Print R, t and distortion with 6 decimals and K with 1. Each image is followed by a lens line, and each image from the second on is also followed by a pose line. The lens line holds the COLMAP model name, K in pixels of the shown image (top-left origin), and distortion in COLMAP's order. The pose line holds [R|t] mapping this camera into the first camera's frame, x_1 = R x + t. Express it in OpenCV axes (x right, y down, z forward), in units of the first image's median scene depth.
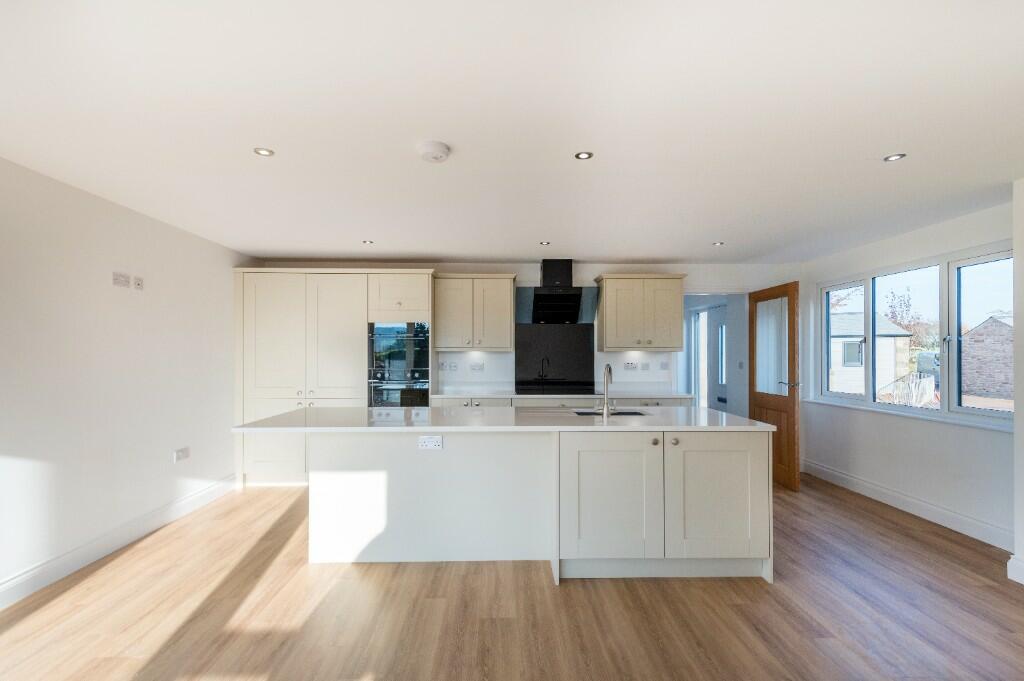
lens RADIAL K [[460.4, 0, 510.3], [0, 460.4, 351.6], [0, 0, 1]] dist [0.008953, -0.000427]
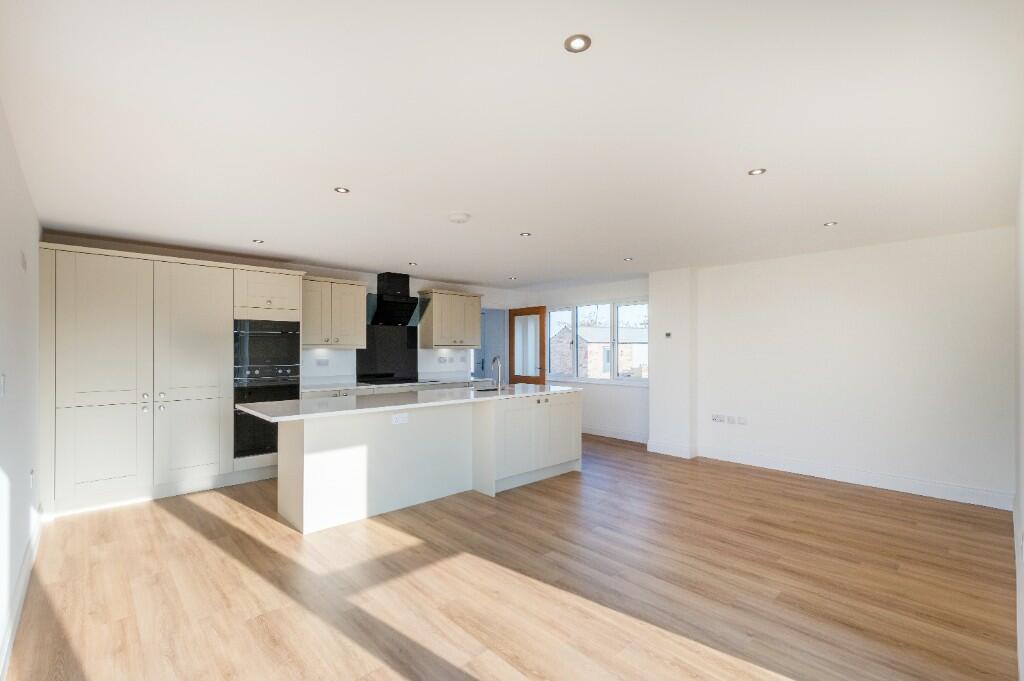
lens RADIAL K [[460.4, 0, 510.3], [0, 460.4, 351.6], [0, 0, 1]] dist [0.008953, -0.000427]
pose [[0.744741, -0.003787, 0.667343, -0.526293], [-0.002177, 0.999965, 0.008104, -0.003075], [-0.667350, -0.007489, 0.744706, -0.120604]]
